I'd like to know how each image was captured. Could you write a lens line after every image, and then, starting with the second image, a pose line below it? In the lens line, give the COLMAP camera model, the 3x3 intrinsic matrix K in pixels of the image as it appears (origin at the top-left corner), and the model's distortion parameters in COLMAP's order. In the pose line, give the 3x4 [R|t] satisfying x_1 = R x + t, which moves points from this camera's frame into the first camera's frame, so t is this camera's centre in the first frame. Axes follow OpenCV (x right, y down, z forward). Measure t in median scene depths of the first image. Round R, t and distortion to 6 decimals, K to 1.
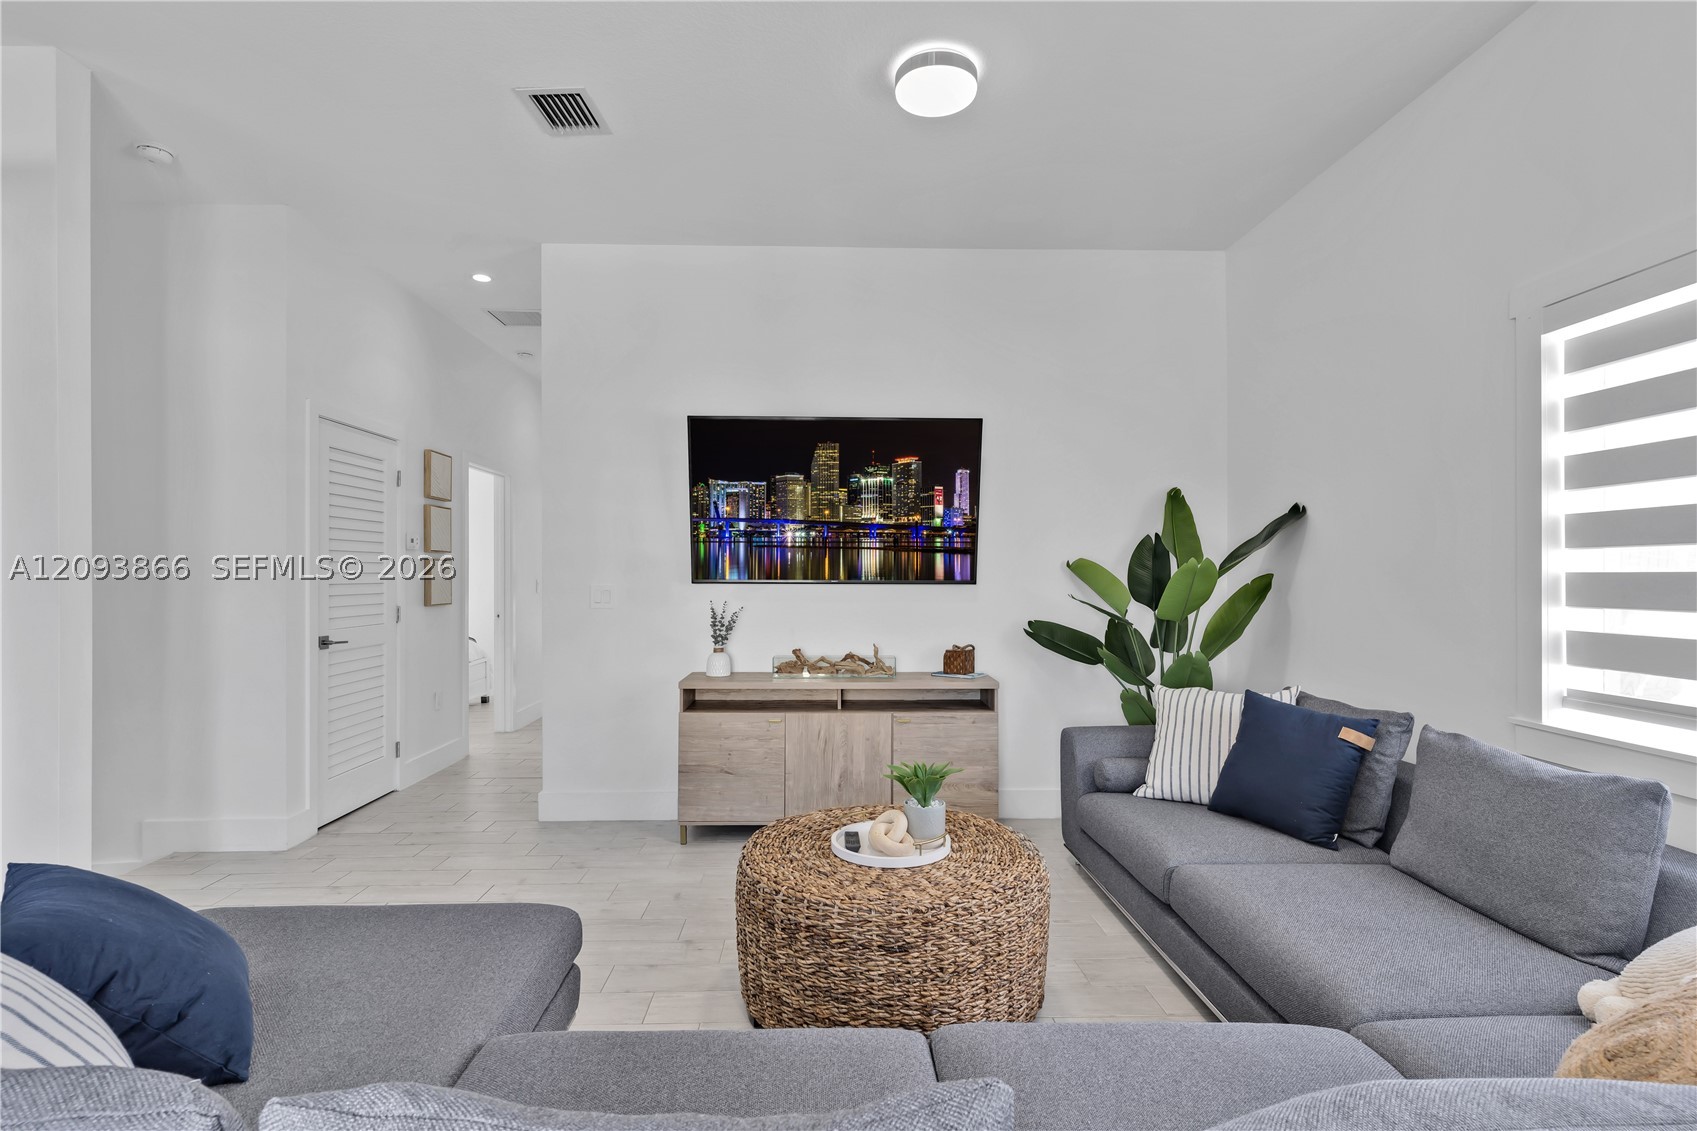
lens RADIAL K [[920.9, 0, 1284.5], [0, 920.9, 538.5], [0, 0, 1]] dist [0.004524, 0.000710]
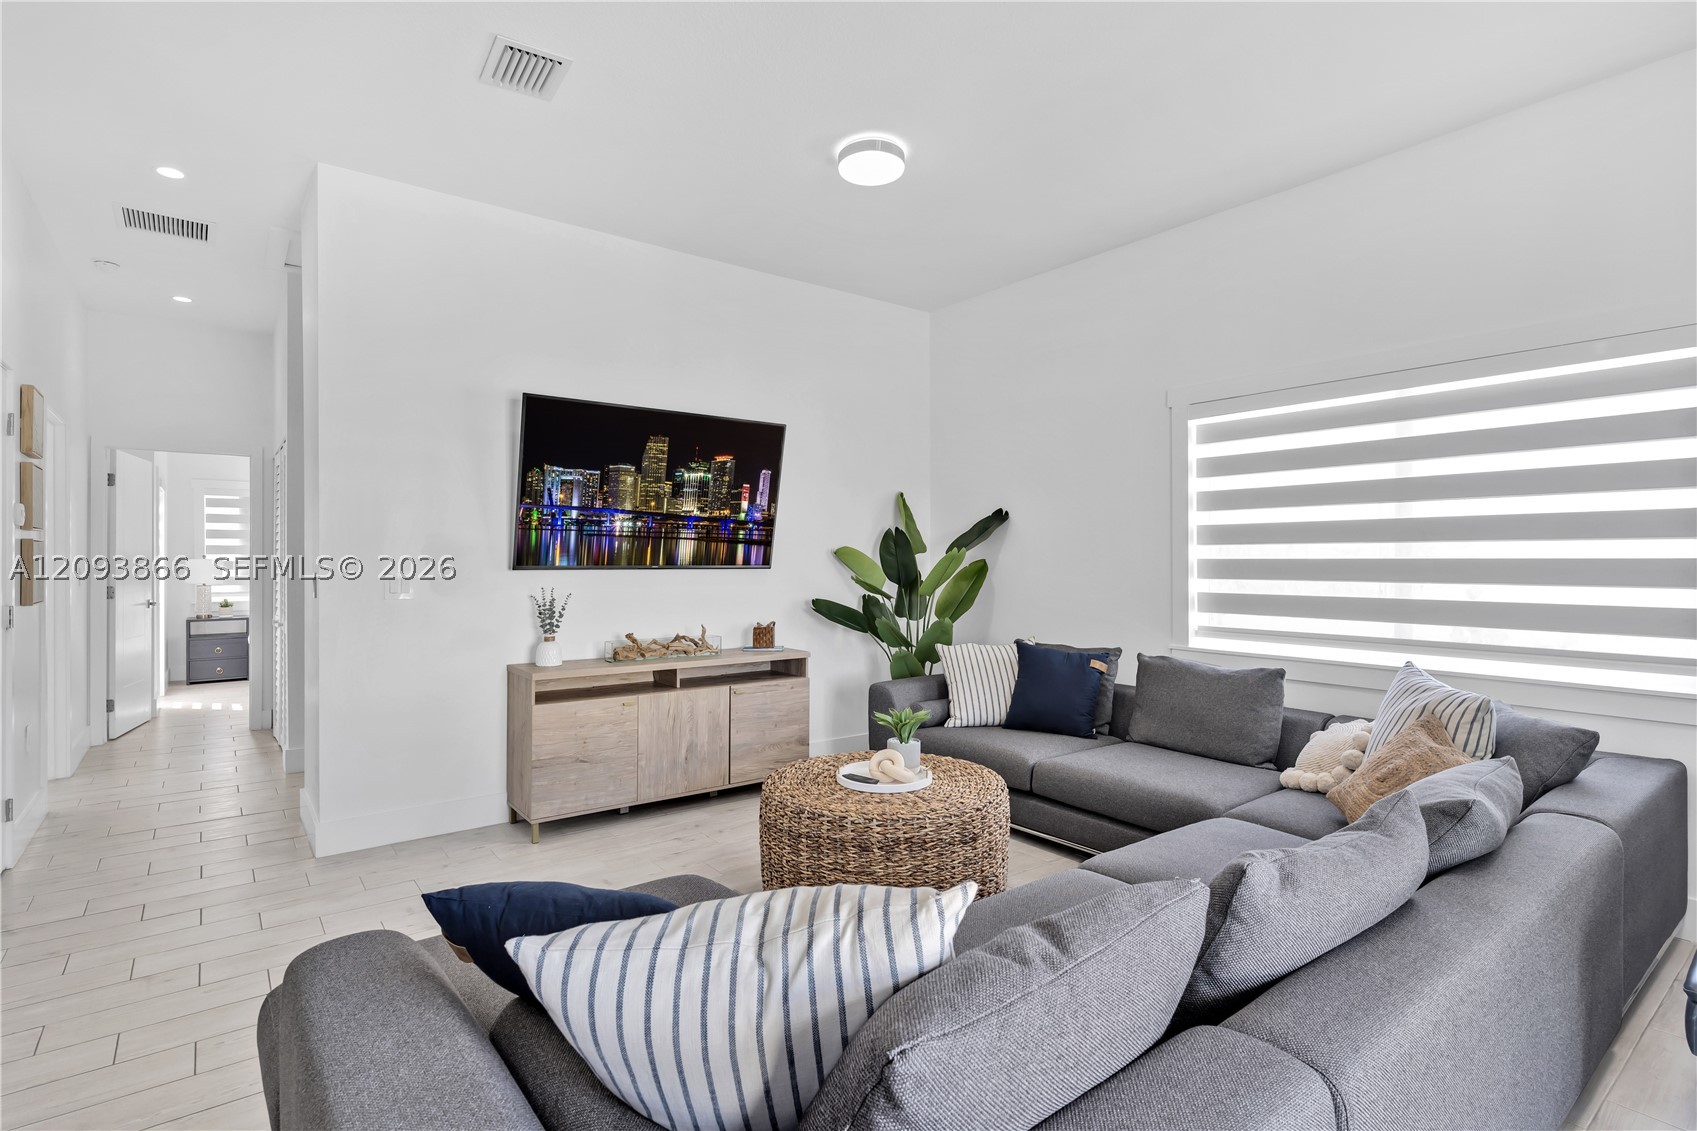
lens RADIAL K [[865.0, 0, 849.7], [0, 865.0, 542.1], [0, 0, 1]] dist [0.004948, -0.001048]
pose [[0.792900, 0.012924, 0.609214, -0.920061], [-0.015590, 0.999878, -0.000920, 0.012809], [-0.609152, -0.008768, 0.793005, 0.081714]]
